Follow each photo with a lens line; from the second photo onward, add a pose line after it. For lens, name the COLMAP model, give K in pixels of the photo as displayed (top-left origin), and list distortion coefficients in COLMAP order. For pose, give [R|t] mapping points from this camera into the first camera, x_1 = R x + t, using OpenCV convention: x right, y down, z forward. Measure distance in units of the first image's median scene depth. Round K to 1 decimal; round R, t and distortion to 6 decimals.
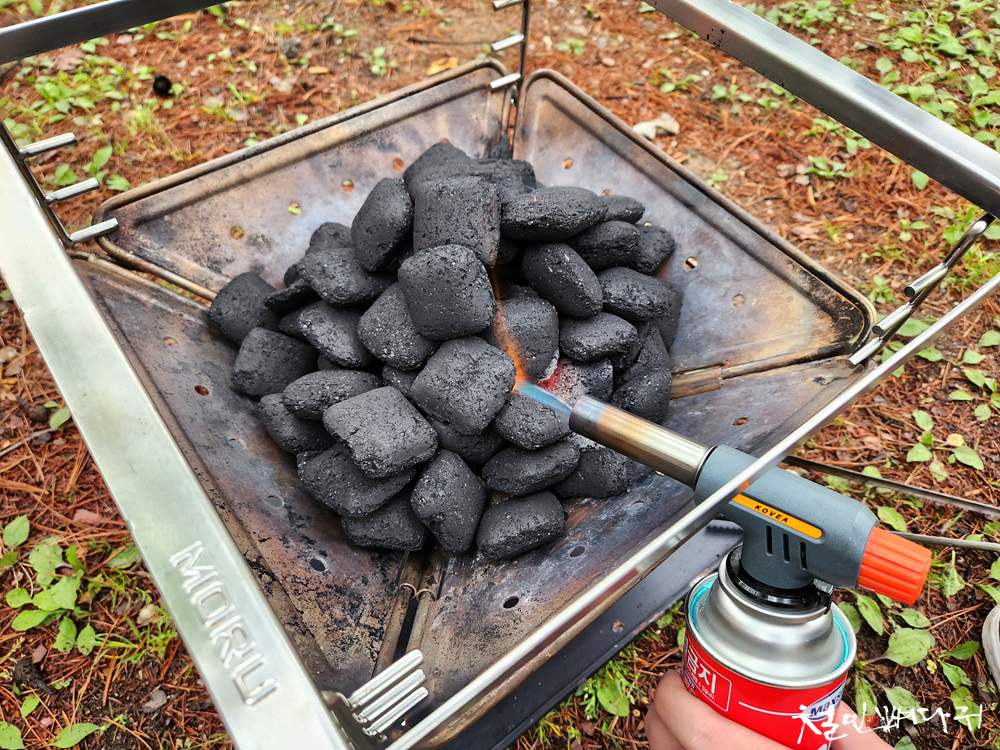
lens RADIAL K [[671.8, 0, 503.9], [0, 671.8, 375.6], [0, 0, 1]] dist [0.031216, -0.041171]
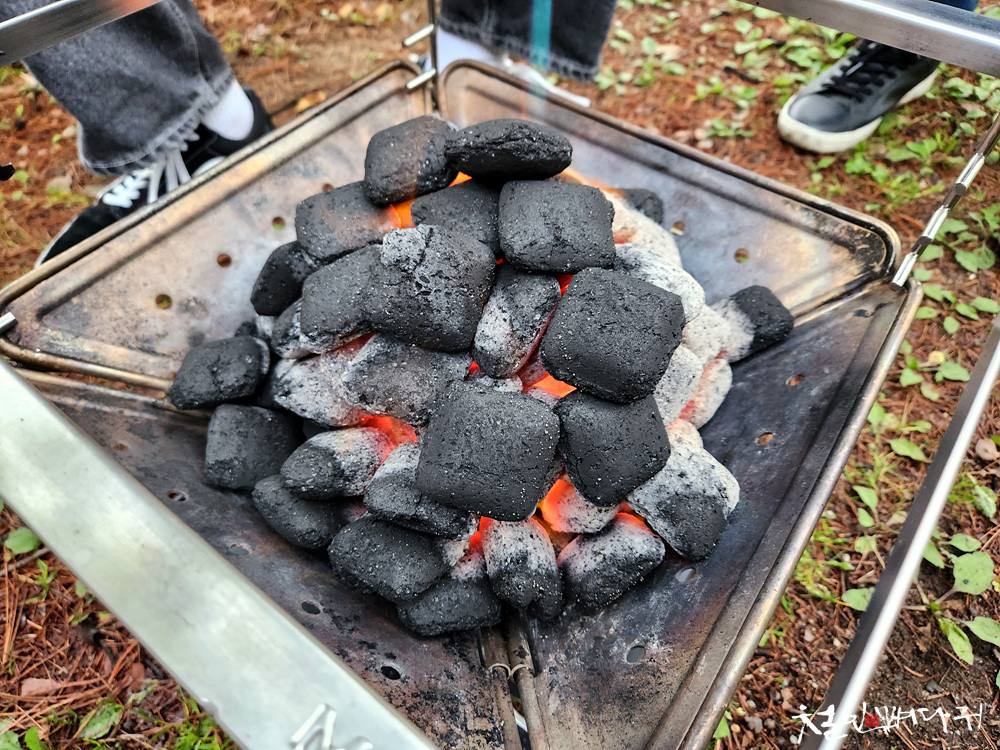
lens RADIAL K [[678.1, 0, 496.9], [0, 678.1, 373.1], [0, 0, 1]] dist [0.008893, -0.022897]
pose [[0.964570, -0.228646, 0.131626, -0.126655], [0.234363, 0.971701, -0.029504, -0.005727], [-0.121155, 0.059307, 0.990860, 0.126367]]
